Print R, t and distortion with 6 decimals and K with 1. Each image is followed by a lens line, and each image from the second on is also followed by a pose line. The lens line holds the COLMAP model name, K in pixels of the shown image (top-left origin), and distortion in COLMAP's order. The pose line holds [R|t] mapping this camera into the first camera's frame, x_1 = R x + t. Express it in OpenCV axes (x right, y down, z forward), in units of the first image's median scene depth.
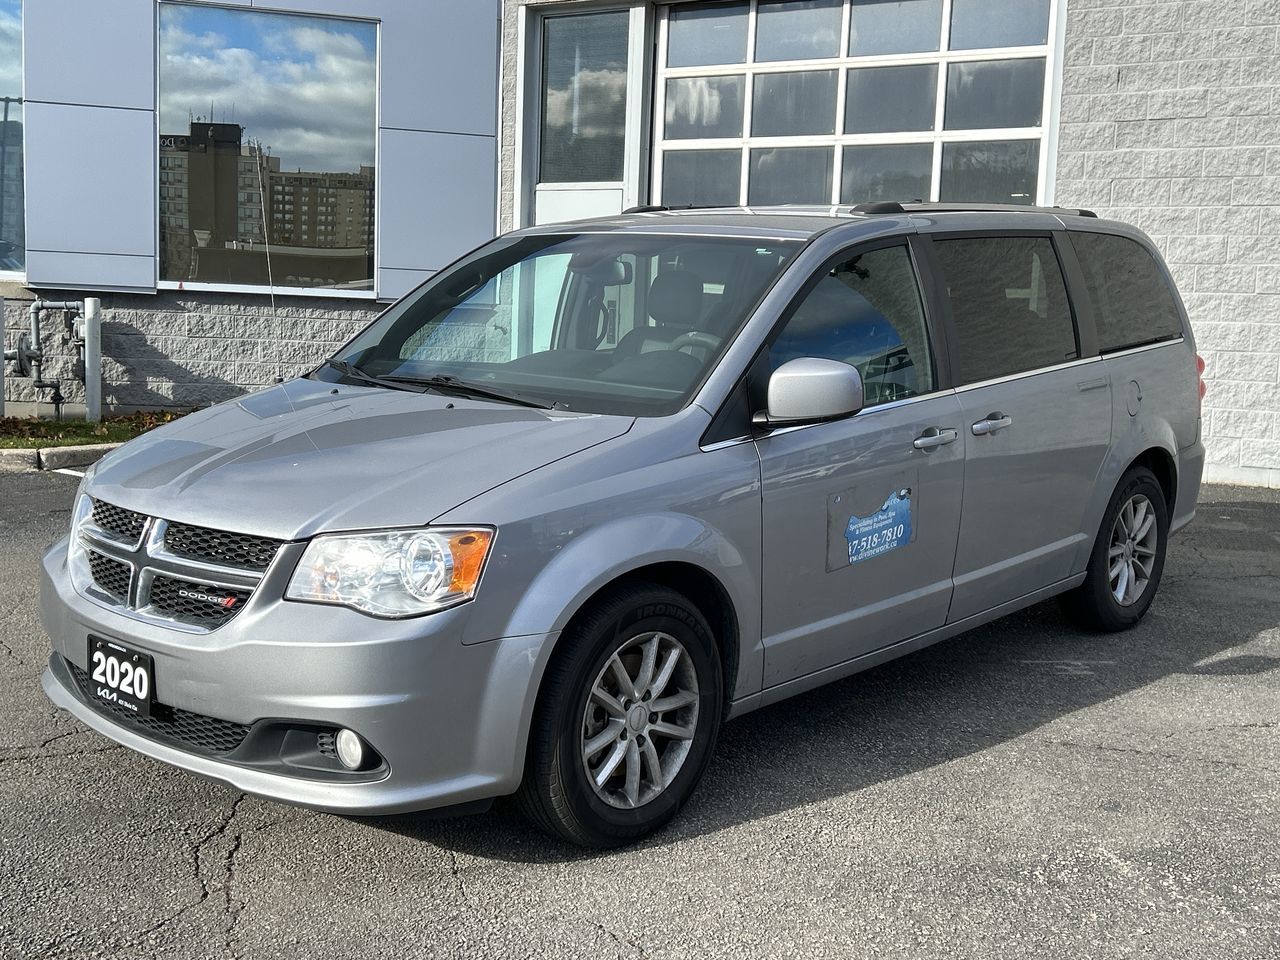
lens RADIAL K [[1457.3, 0, 640.0], [0, 1457.3, 480.0], [0, 0, 1]] dist [0.067258, -0.018989]
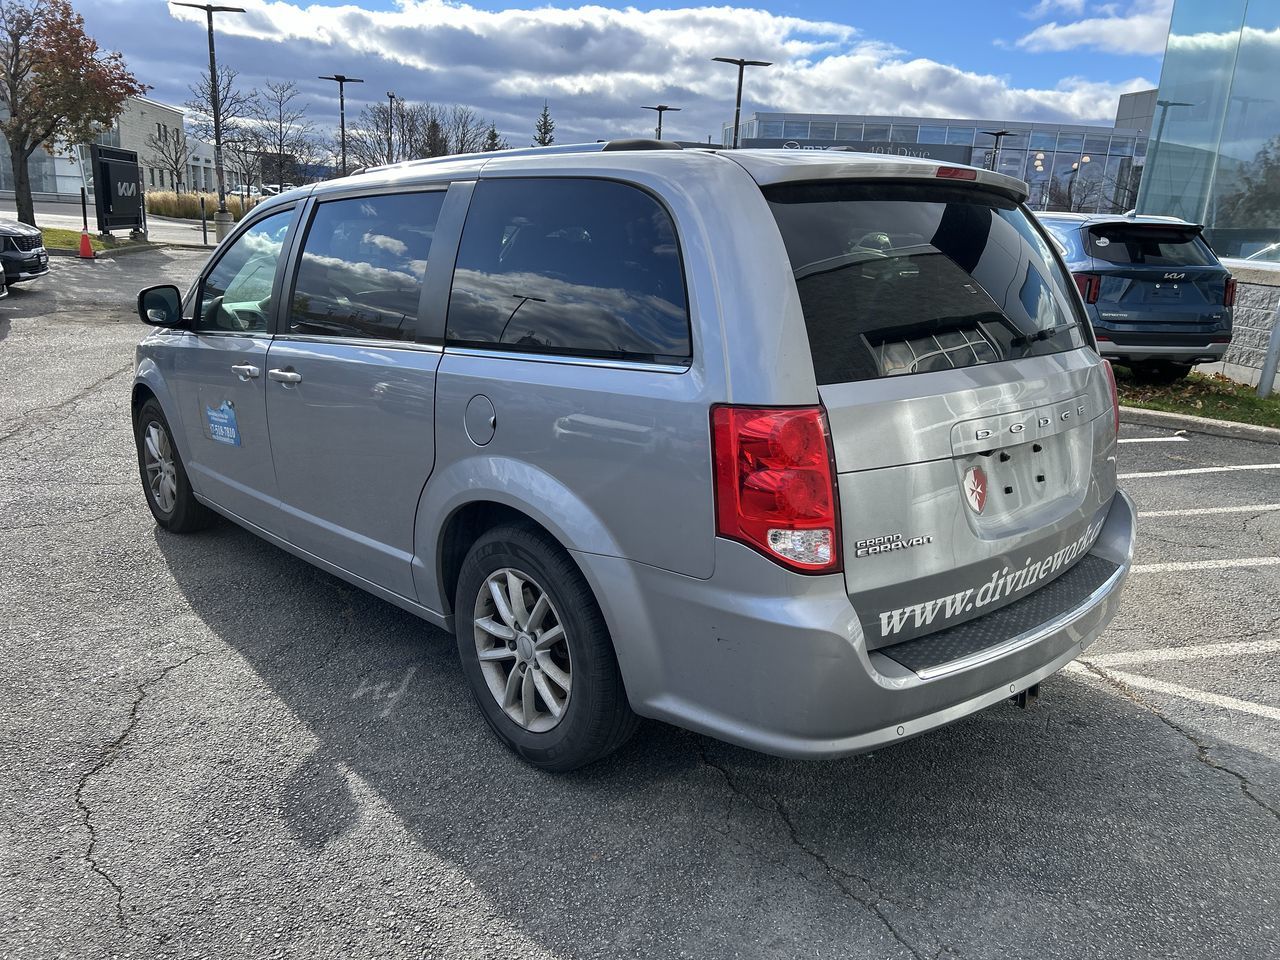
lens RADIAL K [[966.7, 0, 633.1], [0, 966.7, 468.3], [0, 0, 1]] dist [0.059202, -0.056866]
pose [[-0.089977, 0.211120, -0.973310, 0.367406], [-0.168327, 0.959991, 0.223792, -0.069598], [0.981616, 0.183970, -0.050840, 0.516052]]
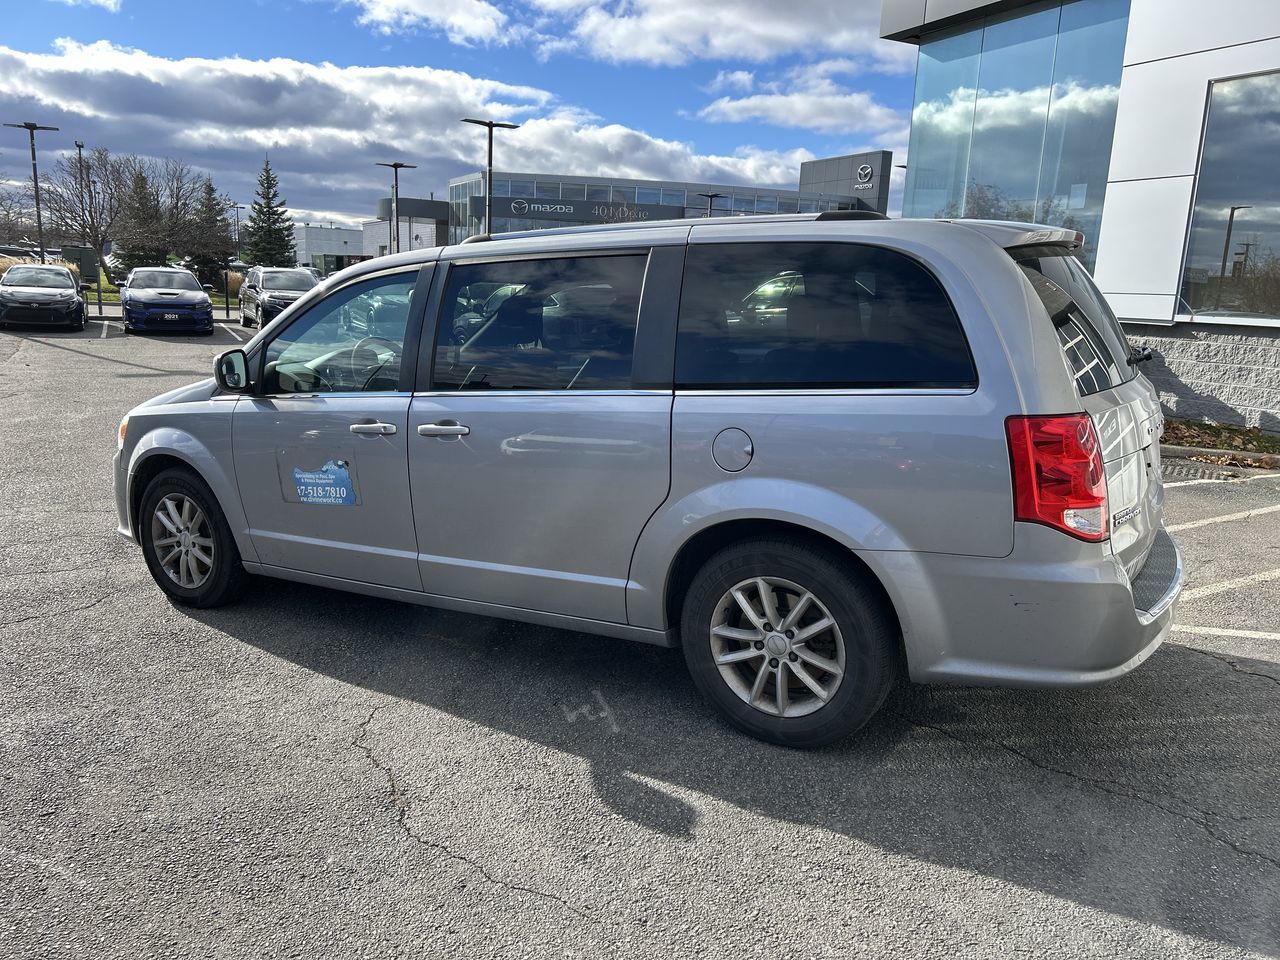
lens RADIAL K [[966.7, 0, 633.1], [0, 966.7, 468.3], [0, 0, 1]] dist [0.059202, -0.056866]
pose [[0.201386, 0.155115, -0.967152, 0.394600], [-0.141206, 0.981665, 0.128040, -0.049589], [0.969280, 0.110782, 0.219597, 0.390617]]
